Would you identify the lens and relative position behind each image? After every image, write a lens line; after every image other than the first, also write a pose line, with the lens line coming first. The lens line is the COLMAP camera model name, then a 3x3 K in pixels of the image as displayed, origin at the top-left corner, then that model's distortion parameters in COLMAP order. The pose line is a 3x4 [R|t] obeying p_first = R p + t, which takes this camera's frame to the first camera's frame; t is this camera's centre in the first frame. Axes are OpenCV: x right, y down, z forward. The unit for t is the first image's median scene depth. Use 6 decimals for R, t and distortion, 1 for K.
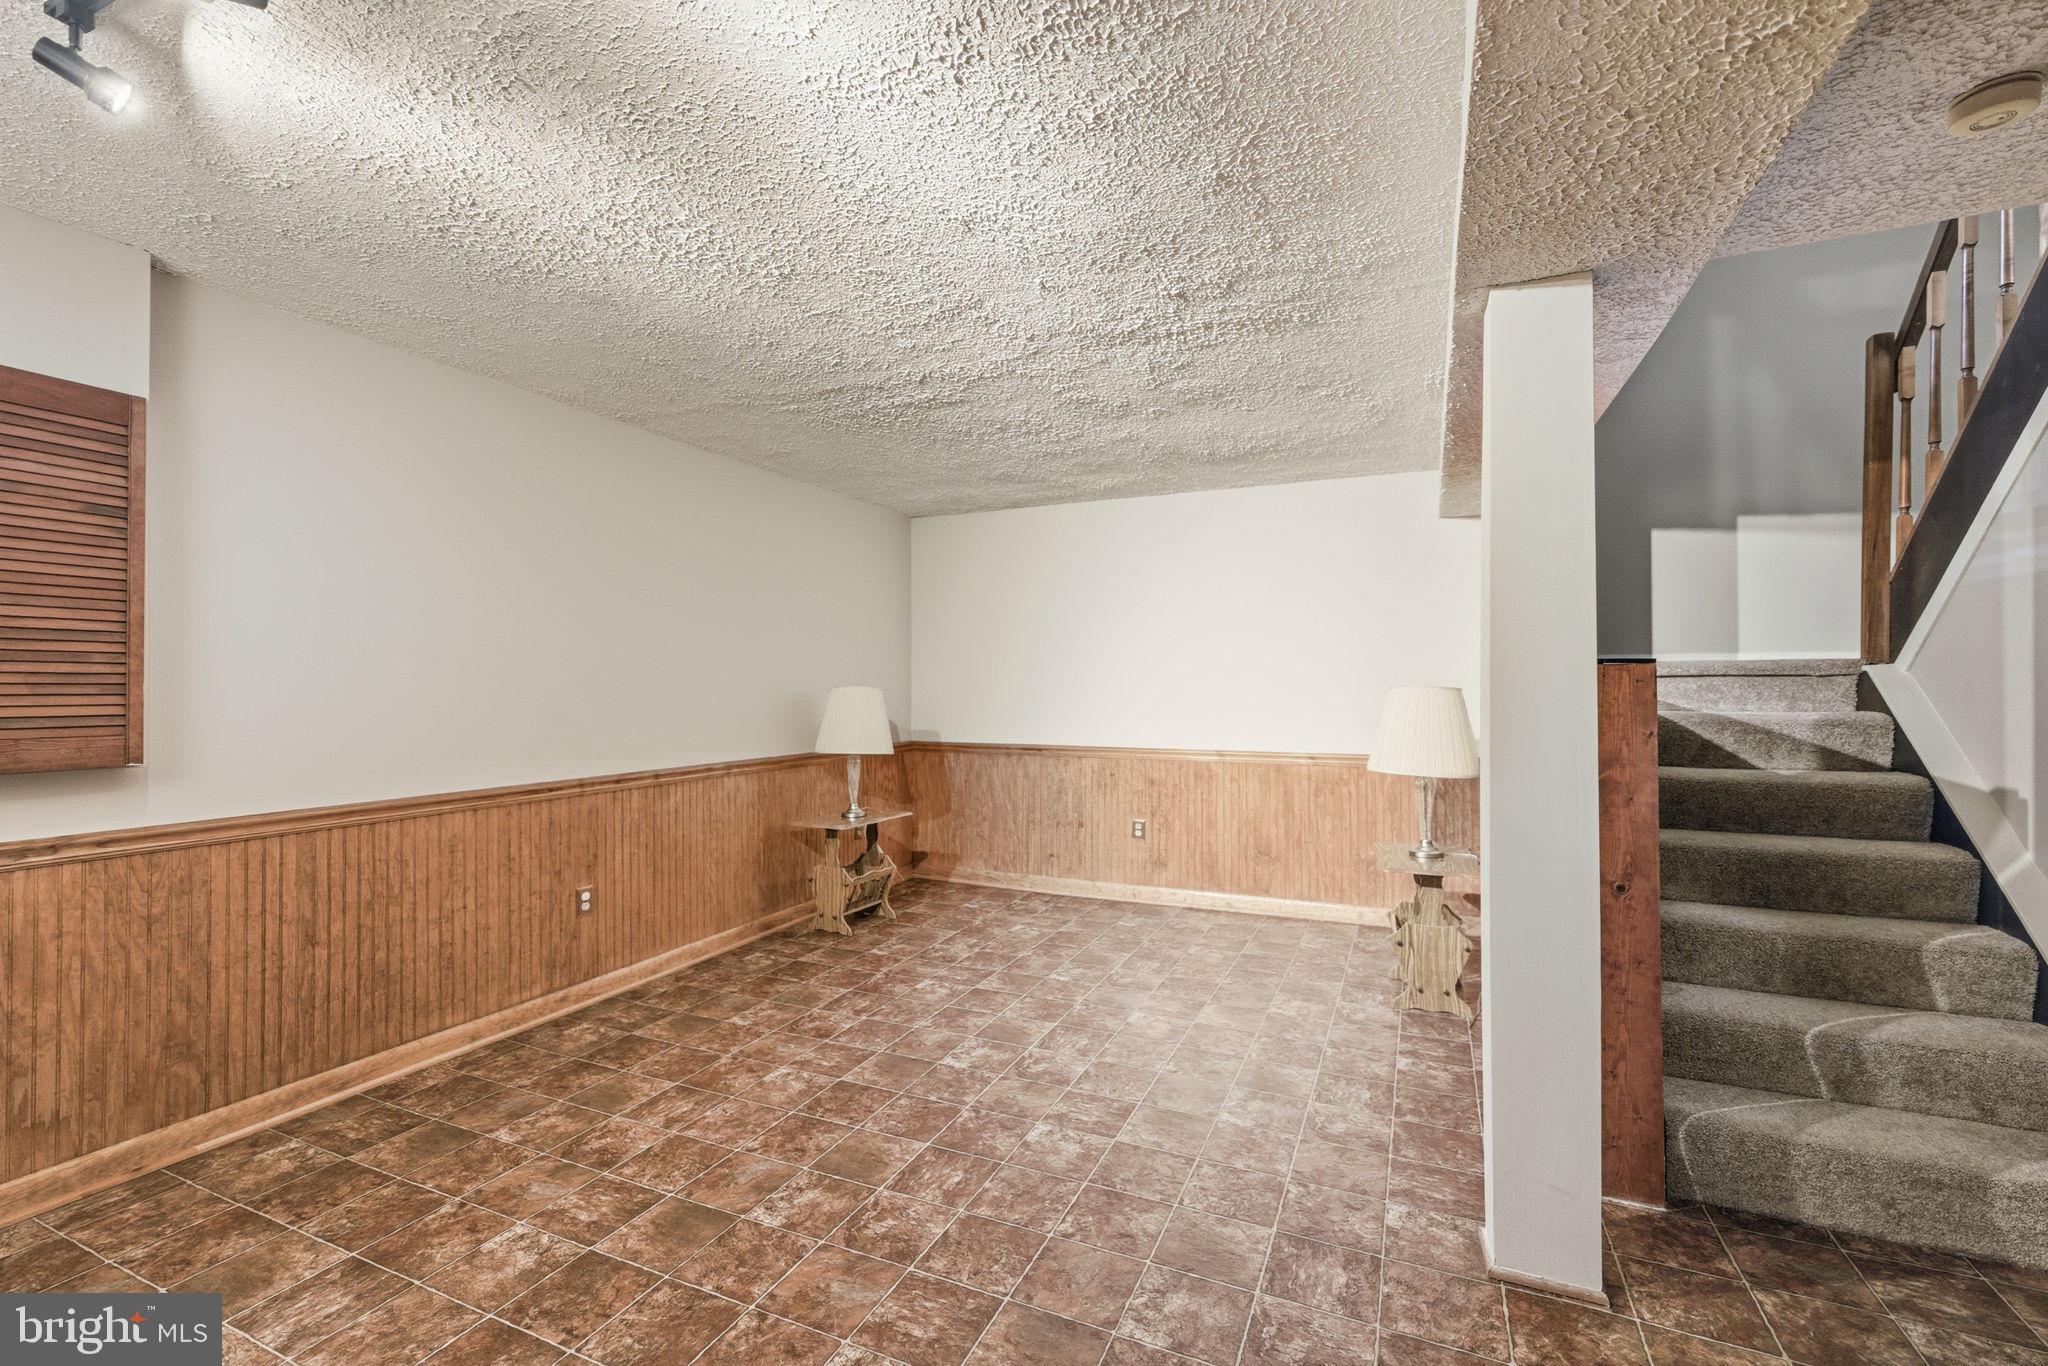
lens RADIAL K [[874.0, 0, 1026.8], [0, 874.0, 682.5], [0, 0, 1]] dist [0.003688, -0.000235]
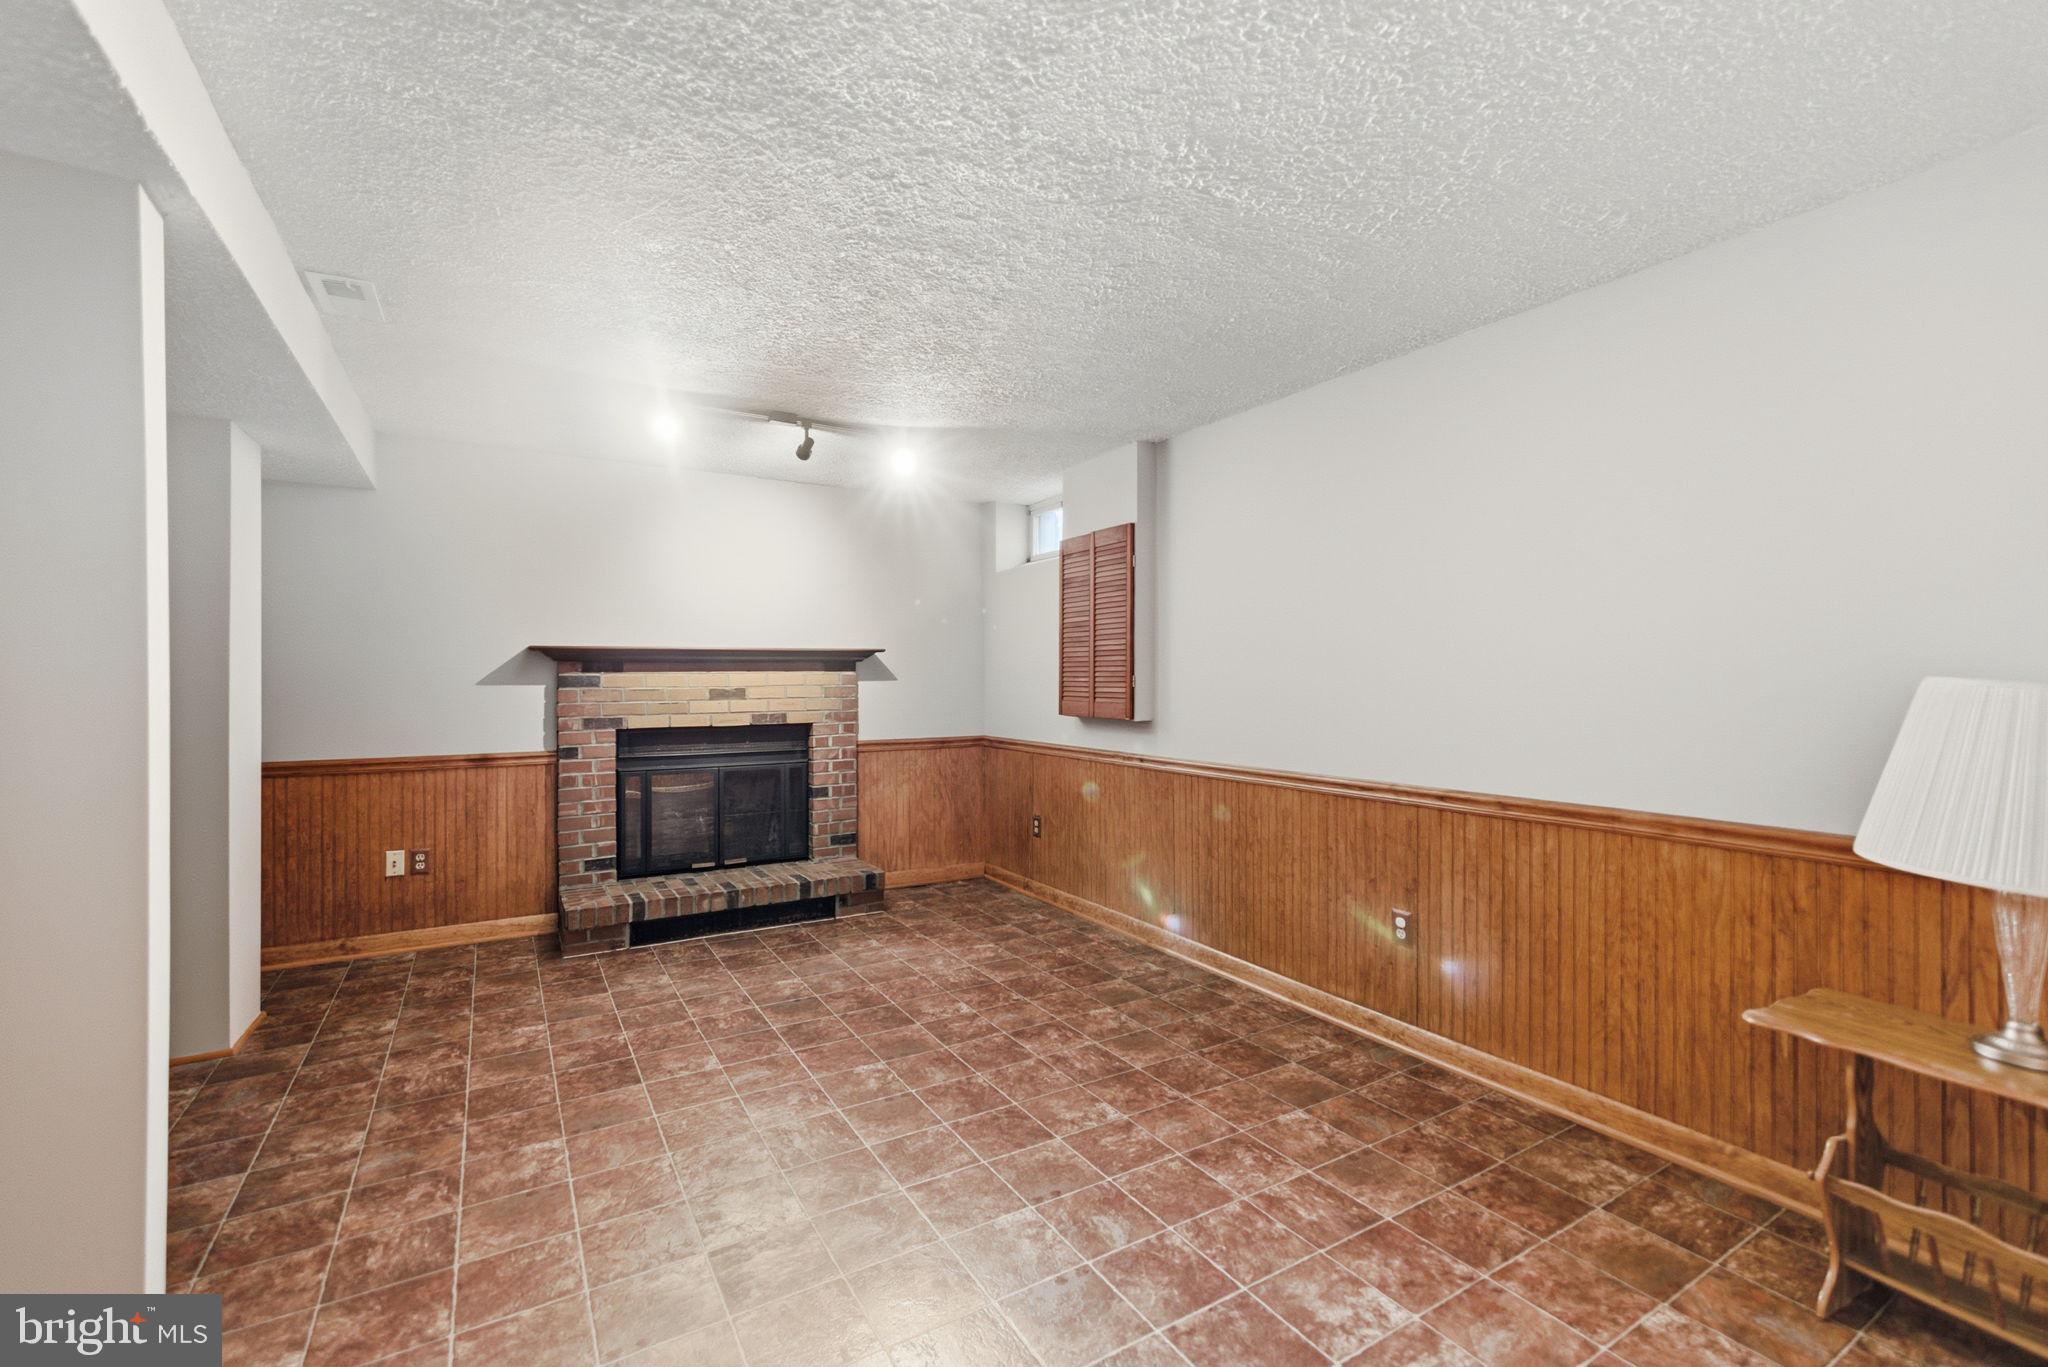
lens RADIAL K [[874.0, 0, 1025.9], [0, 874.0, 682.4], [0, 0, 1]] dist [0.003688, -0.000235]
pose [[-0.567101, 0.004283, -0.823637, 0.445146], [0.003854, 0.999989, 0.002547, 0.005562], [0.823639, -0.001730, -0.567111, 1.283144]]
